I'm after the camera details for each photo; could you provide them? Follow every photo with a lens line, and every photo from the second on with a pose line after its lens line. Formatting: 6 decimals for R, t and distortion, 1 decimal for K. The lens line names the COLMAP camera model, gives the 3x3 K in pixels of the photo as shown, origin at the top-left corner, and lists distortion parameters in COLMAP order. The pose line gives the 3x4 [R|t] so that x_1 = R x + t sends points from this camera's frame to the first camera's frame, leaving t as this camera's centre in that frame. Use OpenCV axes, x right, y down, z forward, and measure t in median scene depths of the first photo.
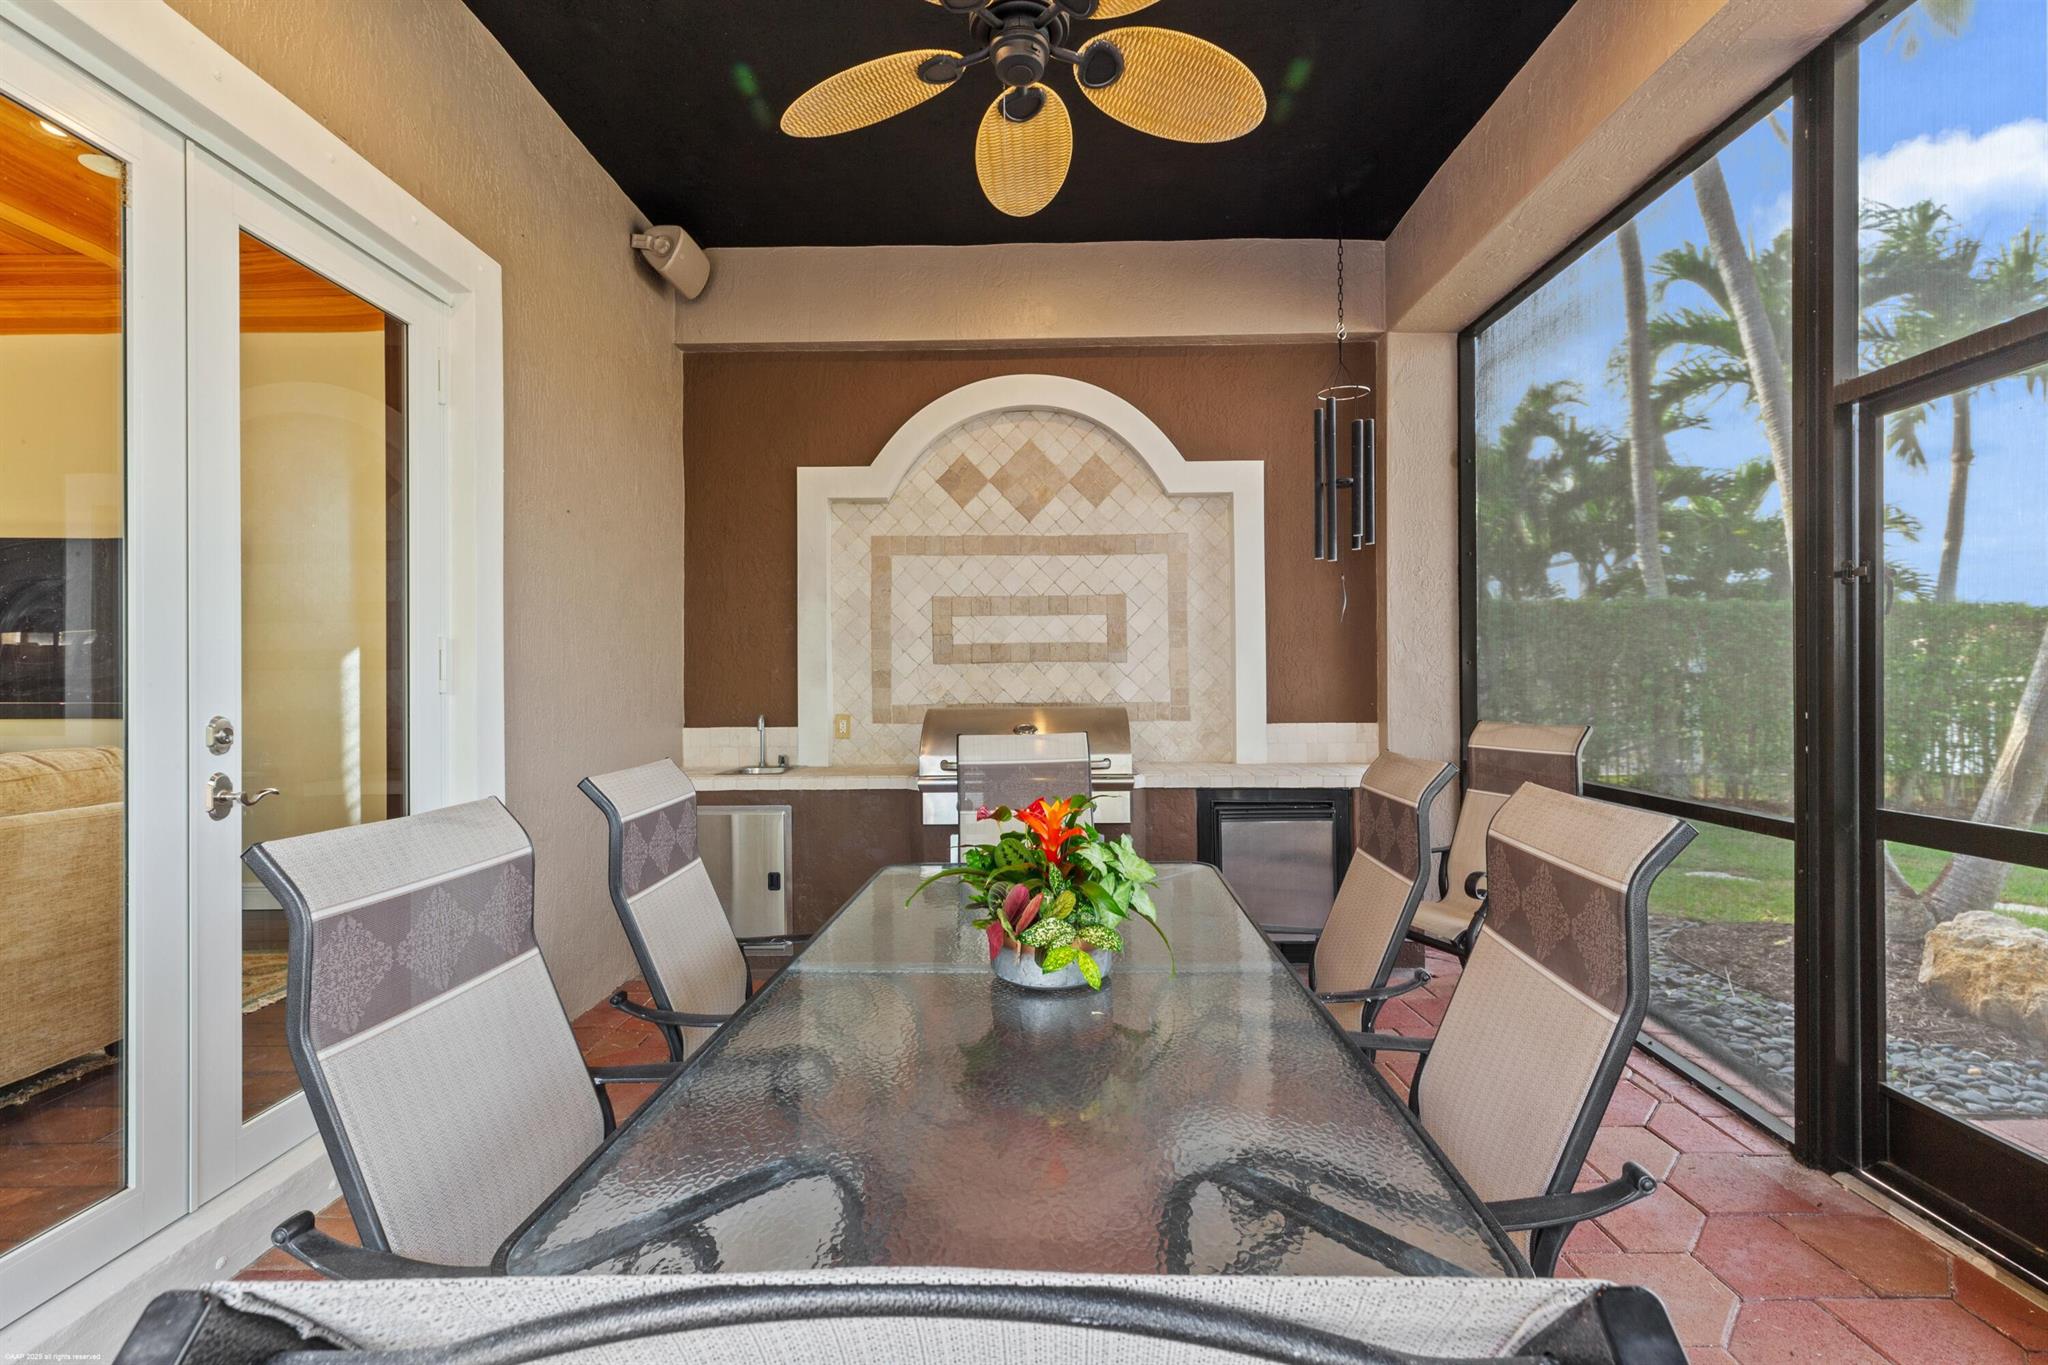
lens RADIAL K [[918.6, 0, 1025.5], [0, 918.6, 679.8], [0, 0, 1]] dist [0.002363, 0.001229]
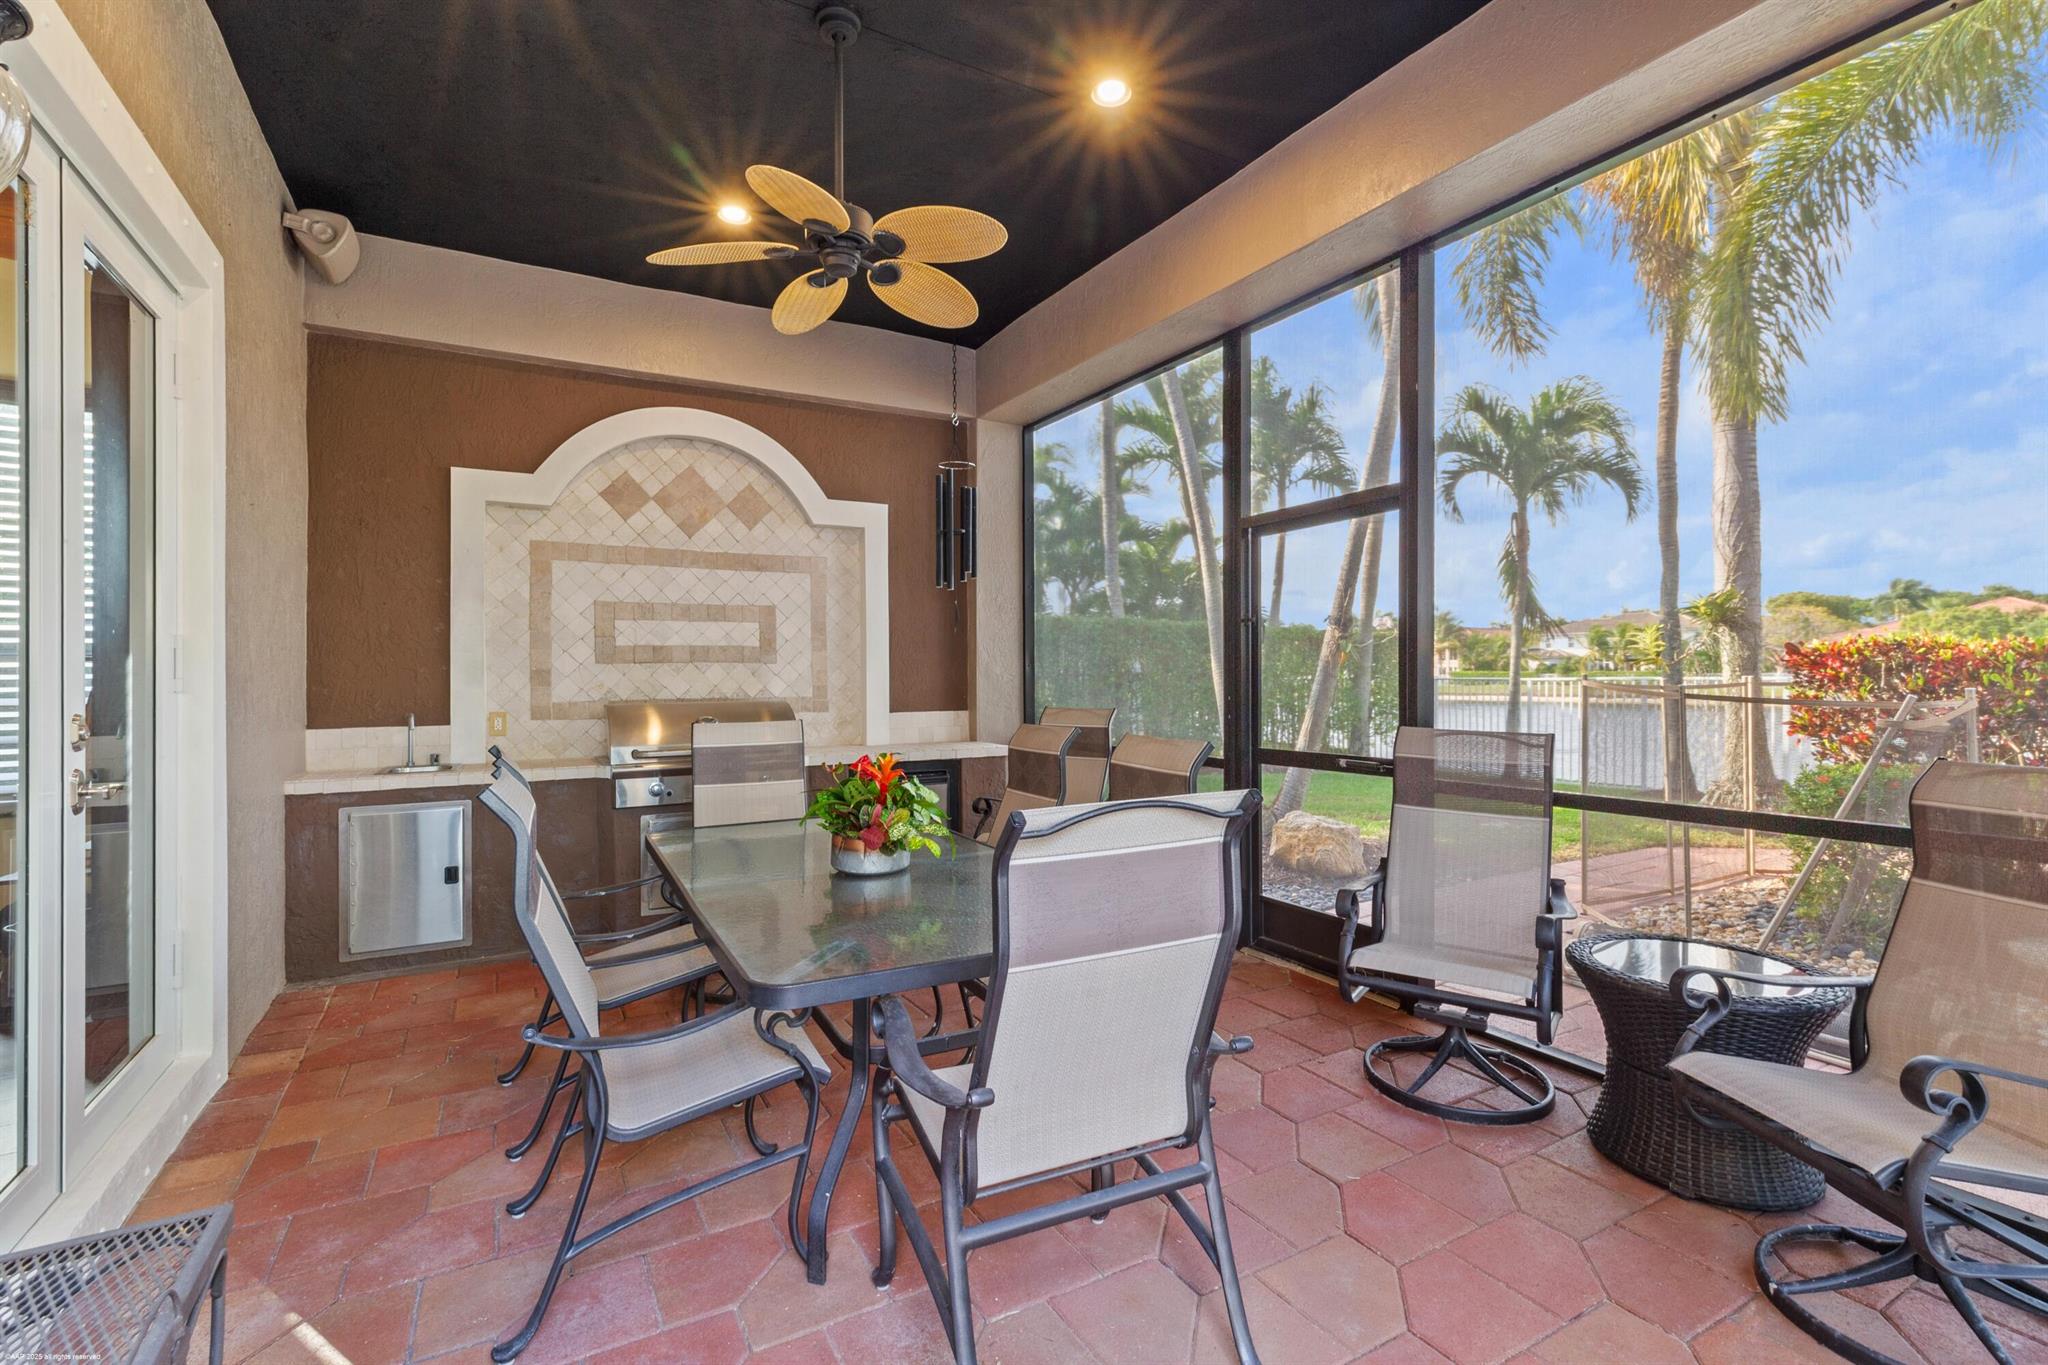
lens RADIAL K [[918.6, 0, 1024.1], [0, 918.6, 678.1], [0, 0, 1]] dist [0.002363, 0.001229]
pose [[0.866620, -0.000332, 0.498969, -0.203271], [0.000300, 1.000000, 0.000144, -0.000208], [-0.498969, 0.000025, 0.866620, -0.182778]]
